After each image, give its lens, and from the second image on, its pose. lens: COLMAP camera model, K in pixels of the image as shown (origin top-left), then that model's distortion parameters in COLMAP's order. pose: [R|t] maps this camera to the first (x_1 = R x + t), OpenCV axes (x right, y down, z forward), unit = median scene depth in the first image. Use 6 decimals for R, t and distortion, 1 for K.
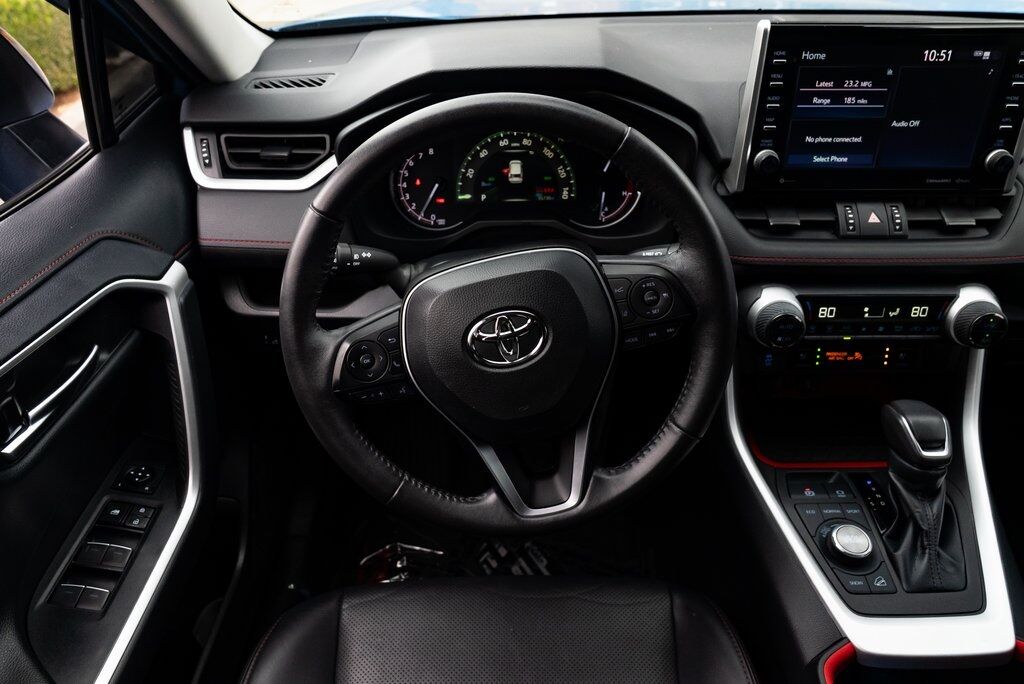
lens RADIAL K [[729.3, 0, 512.0], [0, 729.3, 342.0], [0, 0, 1]] dist [-0.023284, 0.011076]
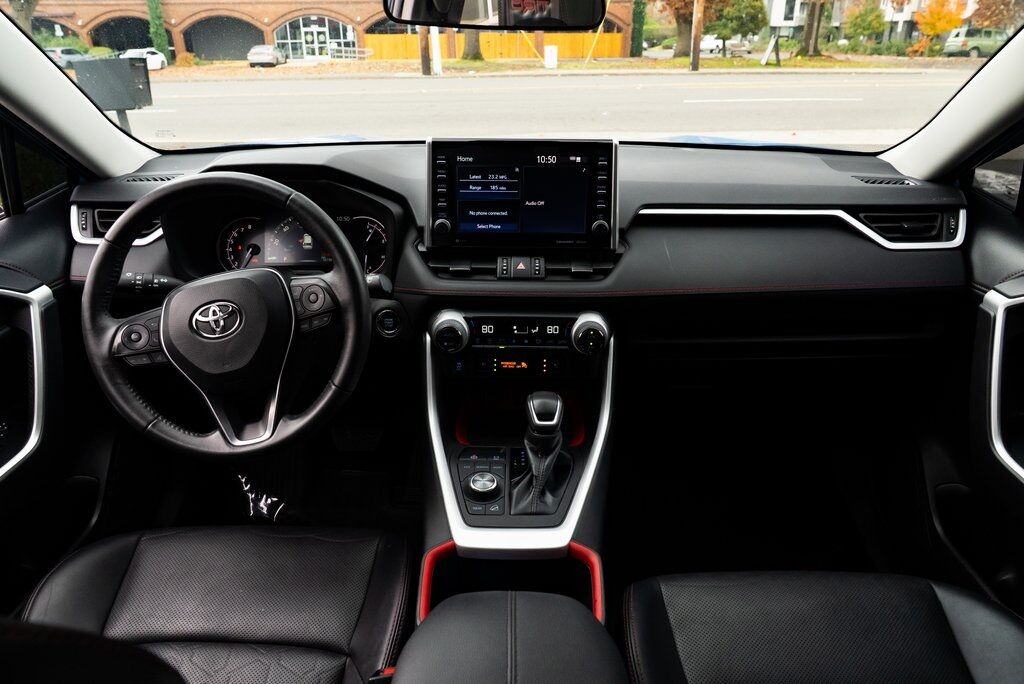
lens RADIAL K [[696.2, 0, 512.0], [0, 696.2, 342.0], [0, 0, 1]] dist [-0.039002, 0.028550]
pose [[0.999744, 0.015973, -0.016044, 0.513228], [-0.018540, 0.984339, -0.175306, 0.228718], [0.012993, 0.175558, 0.984383, -0.357412]]
